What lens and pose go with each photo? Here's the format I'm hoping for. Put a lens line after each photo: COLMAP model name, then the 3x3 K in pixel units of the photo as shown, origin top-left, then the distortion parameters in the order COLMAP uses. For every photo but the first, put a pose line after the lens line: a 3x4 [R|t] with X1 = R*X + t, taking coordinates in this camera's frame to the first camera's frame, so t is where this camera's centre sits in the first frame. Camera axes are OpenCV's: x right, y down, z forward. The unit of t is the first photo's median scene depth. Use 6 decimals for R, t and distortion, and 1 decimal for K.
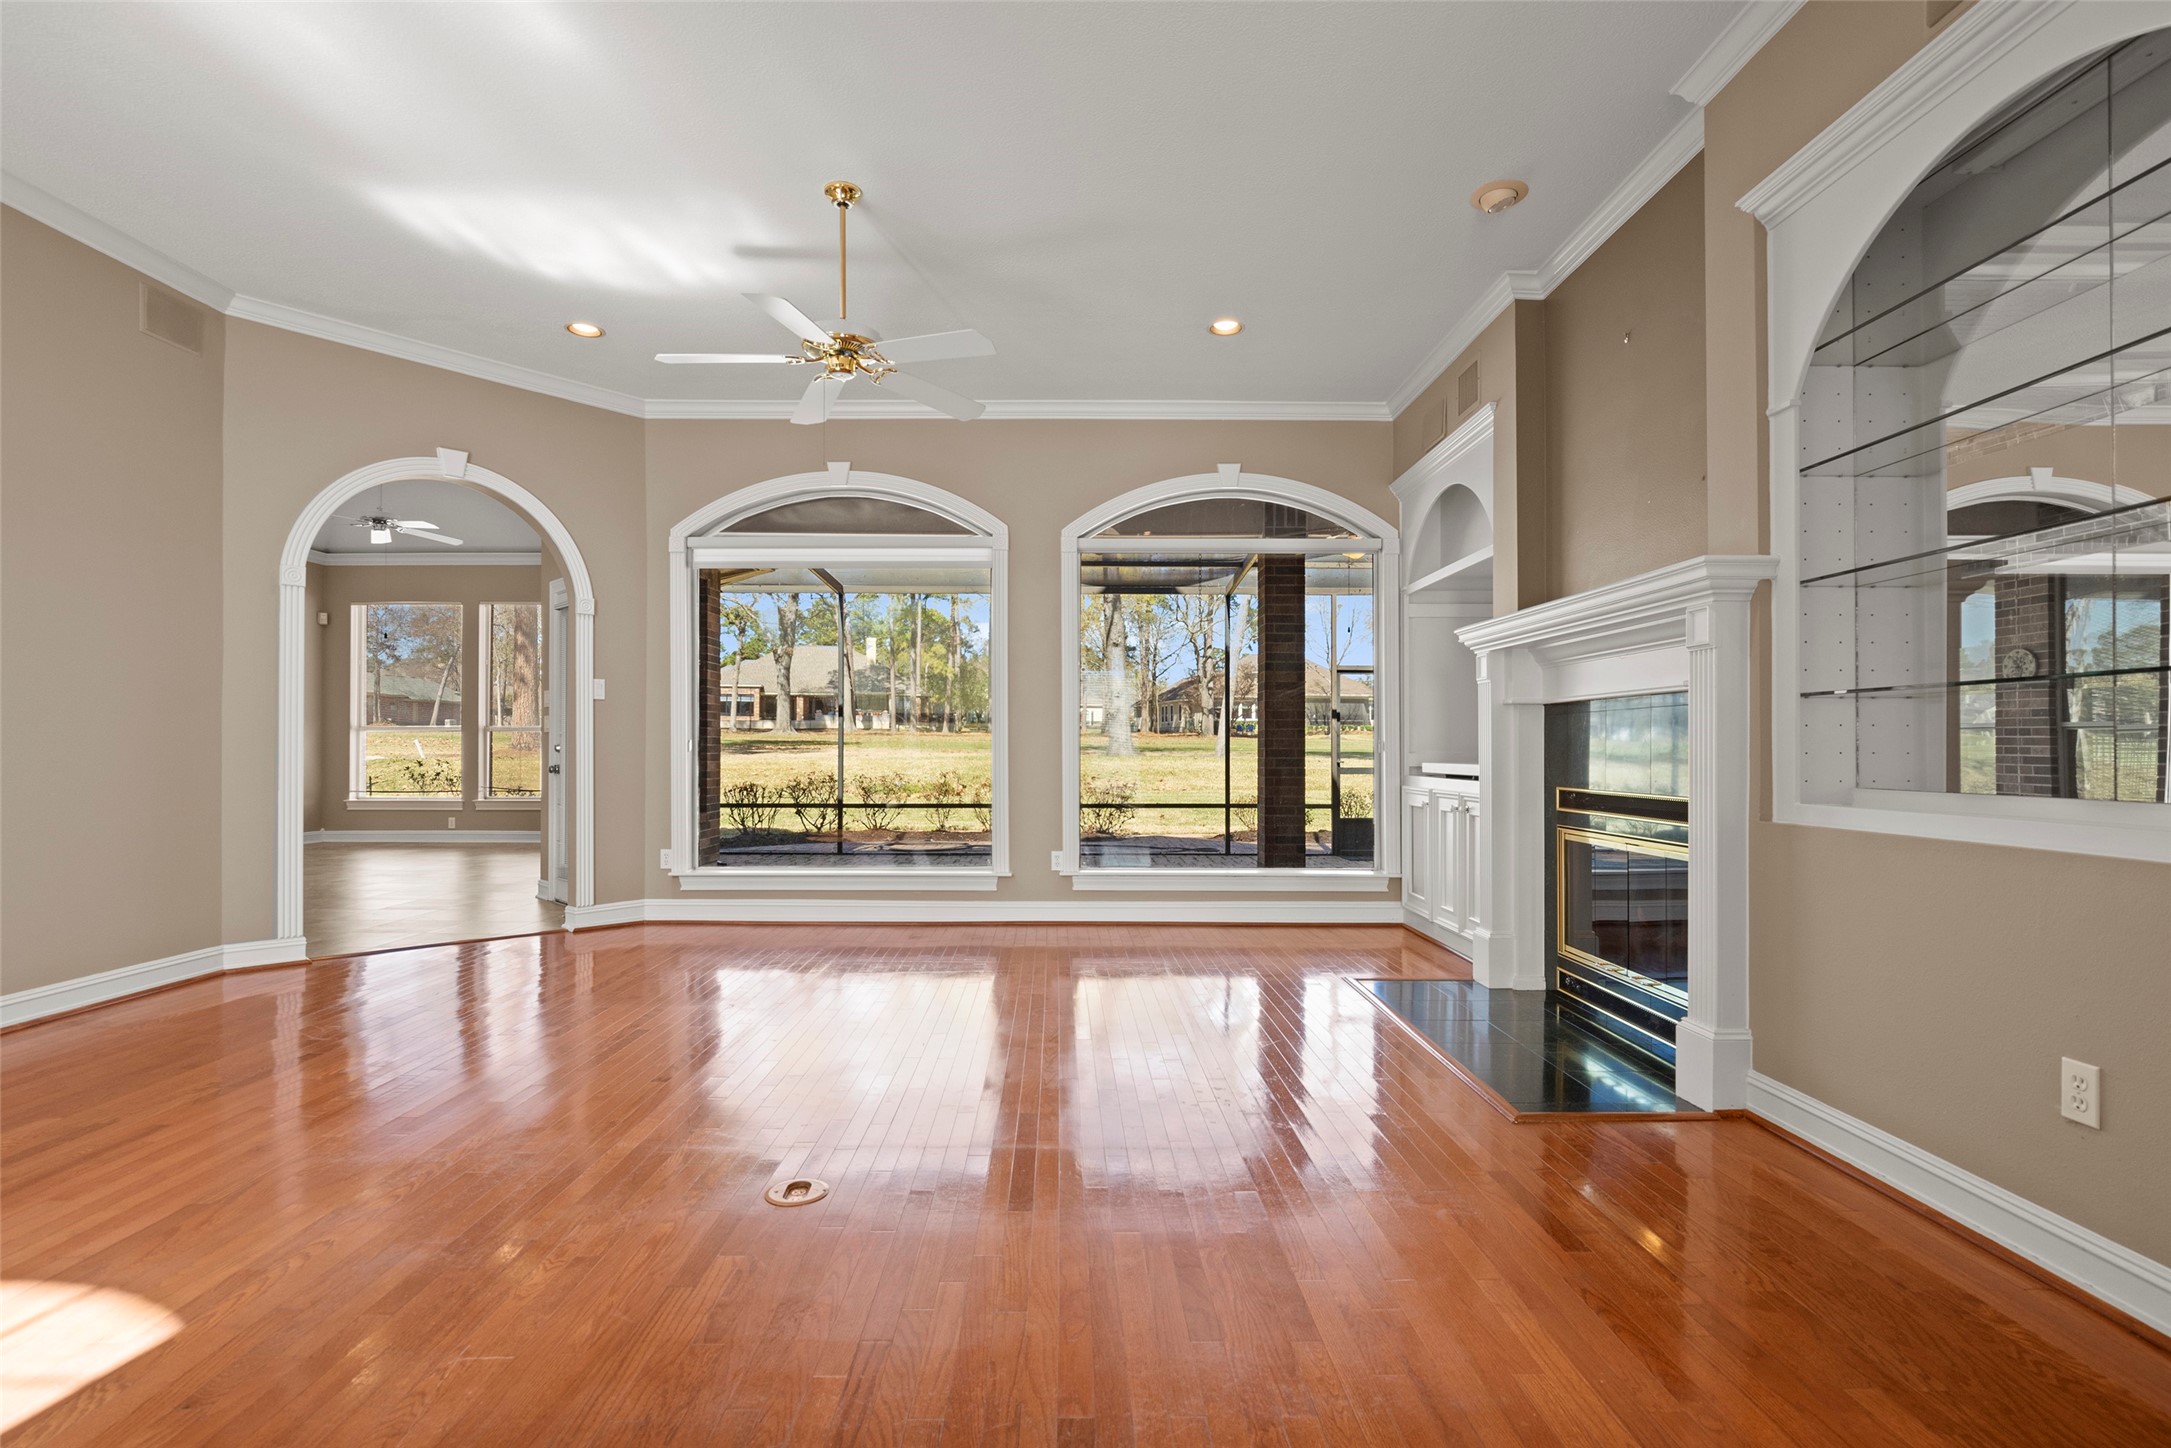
lens RADIAL K [[1030.8, 0, 1079.4], [0, 1030.8, 737.8], [0, 0, 1]] dist [-0.014899, 0.000283]
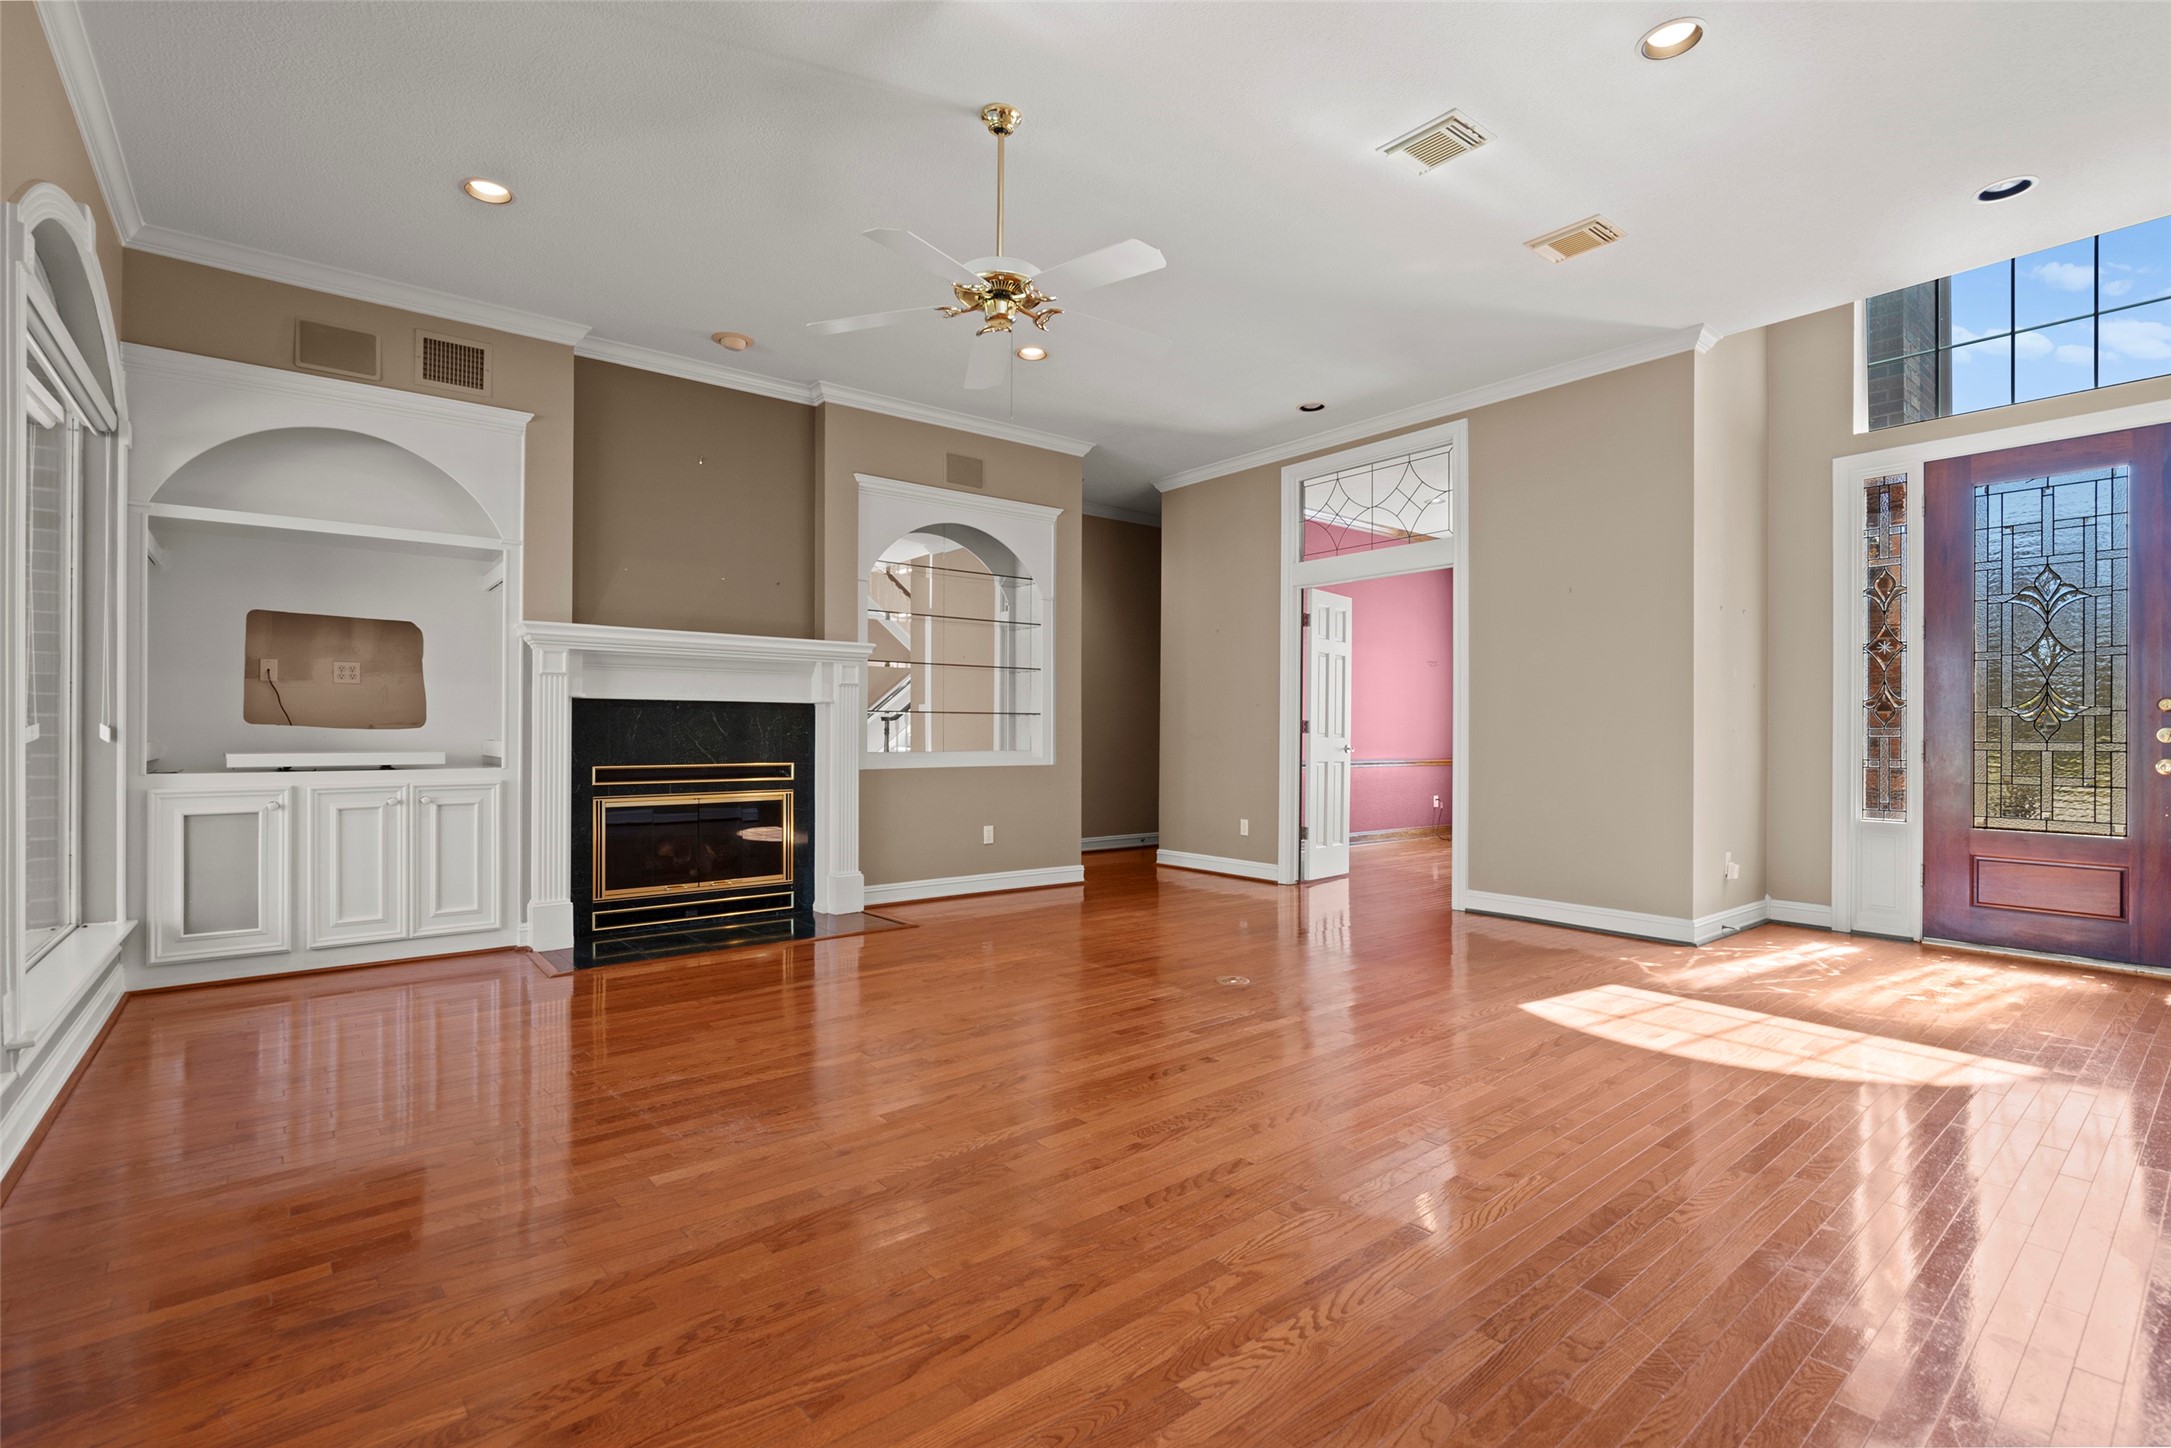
lens RADIAL K [[991.5, 0, 1078.1], [0, 991.5, 736.1], [0, 0, 1]] dist [-0.013493, -0.000085]
pose [[-0.618823, -0.005582, 0.785511, -0.596370], [-0.009265, 0.999957, -0.000193, 0.004251], [-0.785476, -0.007397, -0.618848, 0.924417]]
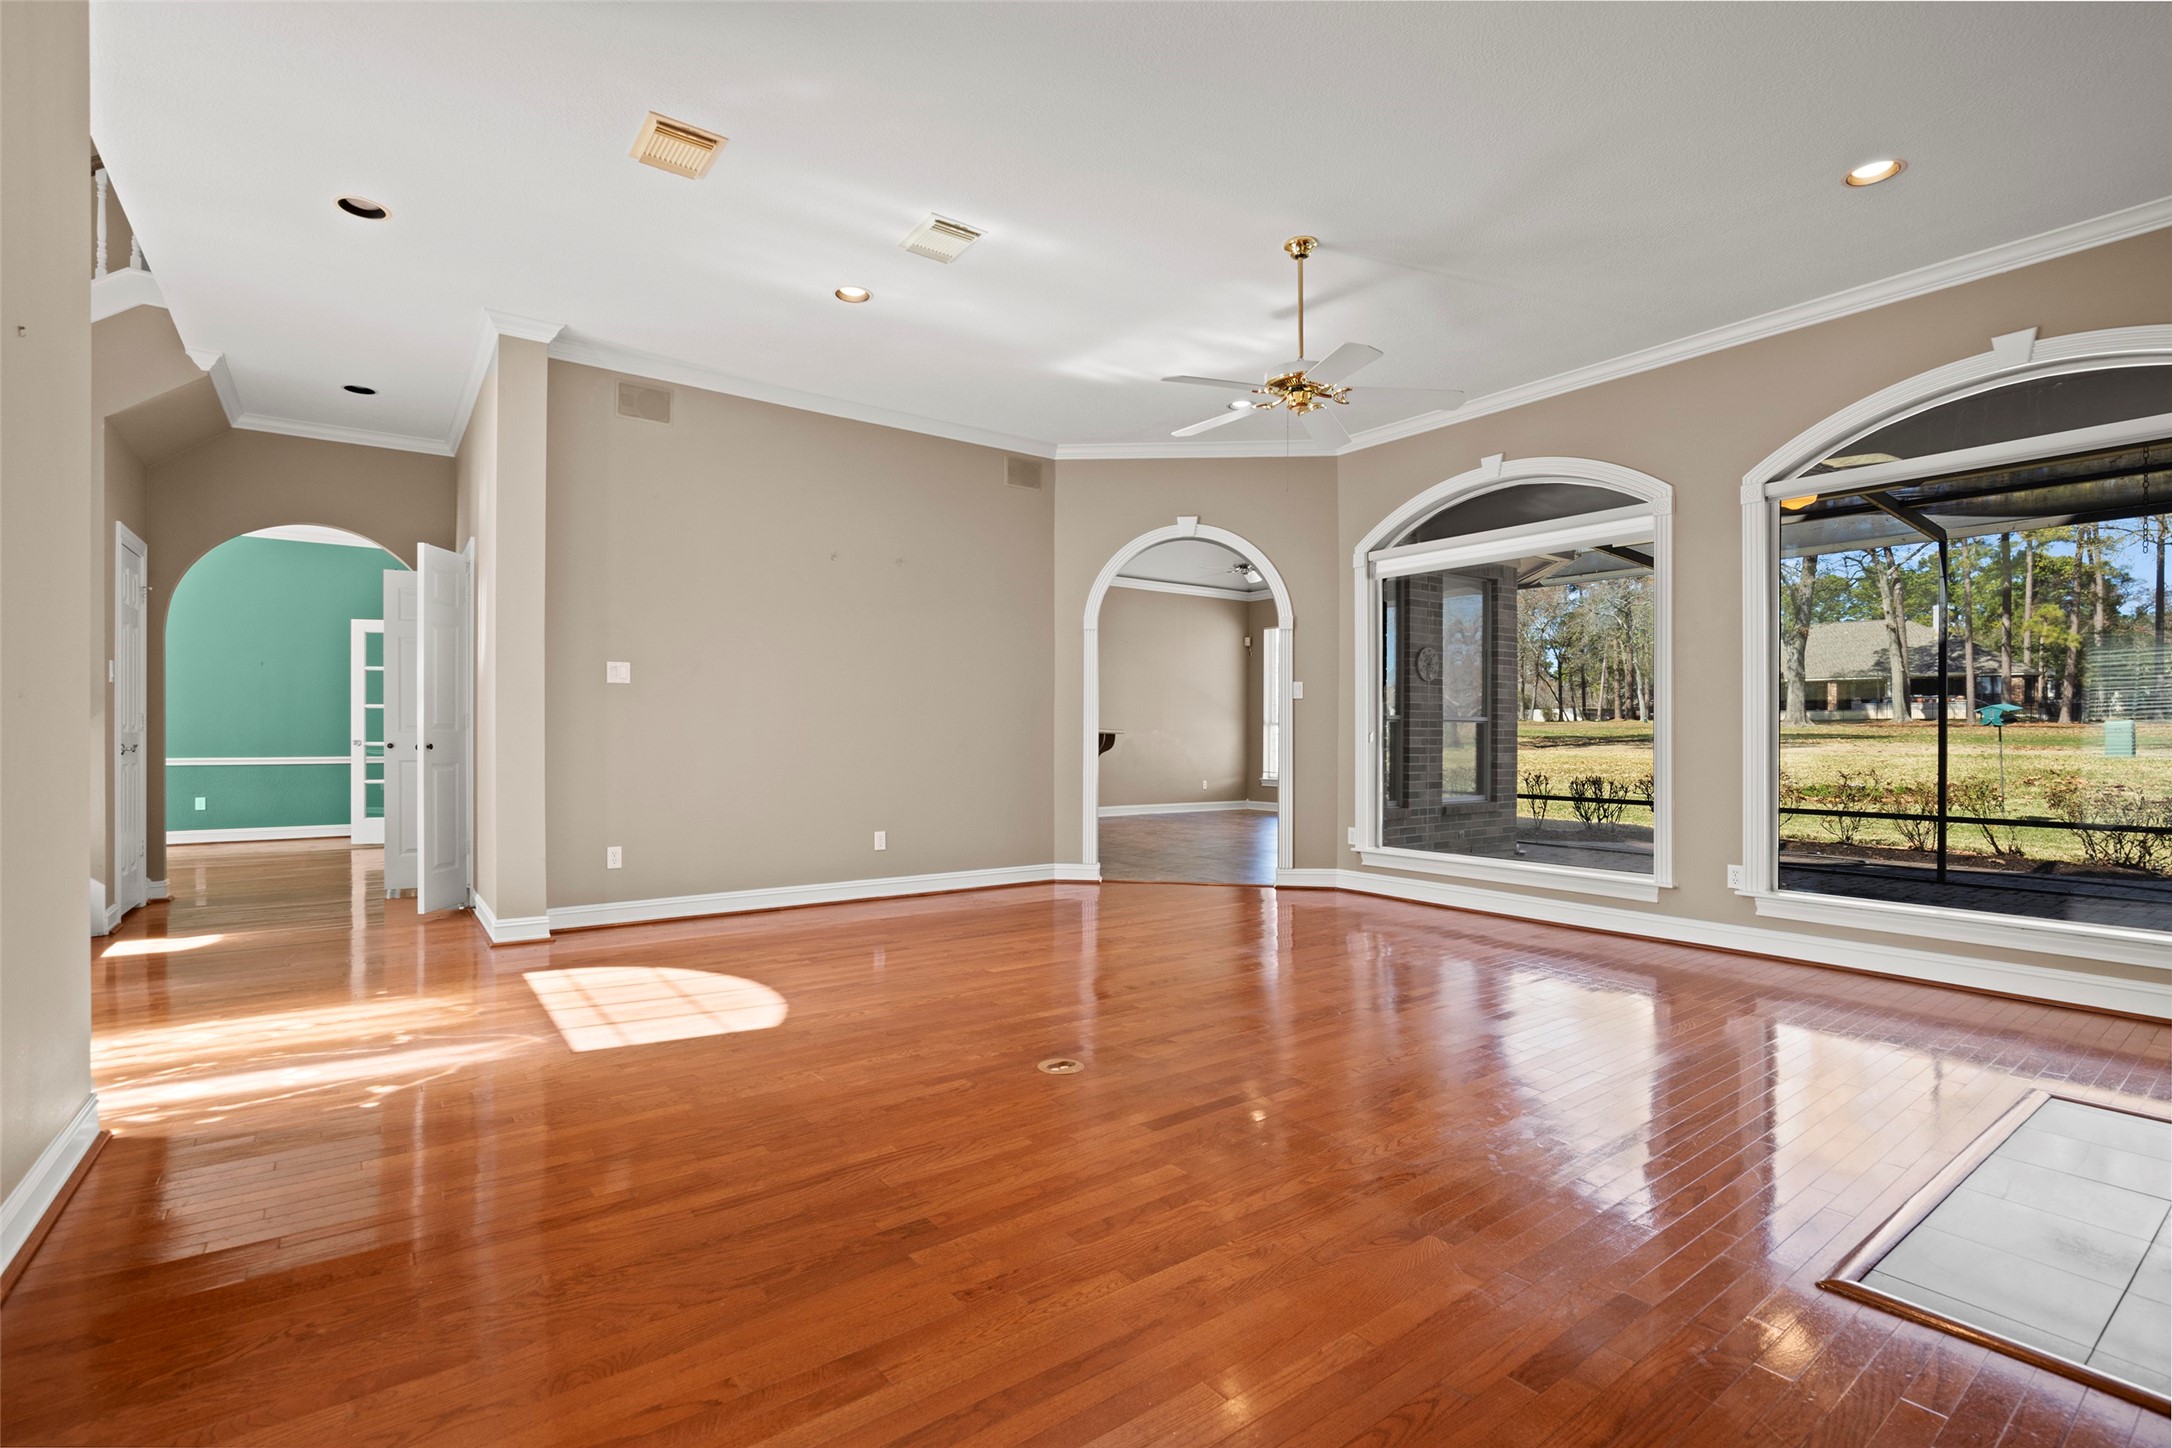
lens RADIAL K [[1004.2, 0, 1086.0], [0, 1004.2, 724.0], [0, 0, 1]] dist [0.001296, 0.000031]
pose [[0.589513, -0.007741, -0.807722, 0.326030], [0.001584, 0.999963, -0.008428, 0.002262], [0.807757, 0.003689, 0.589504, 0.098794]]
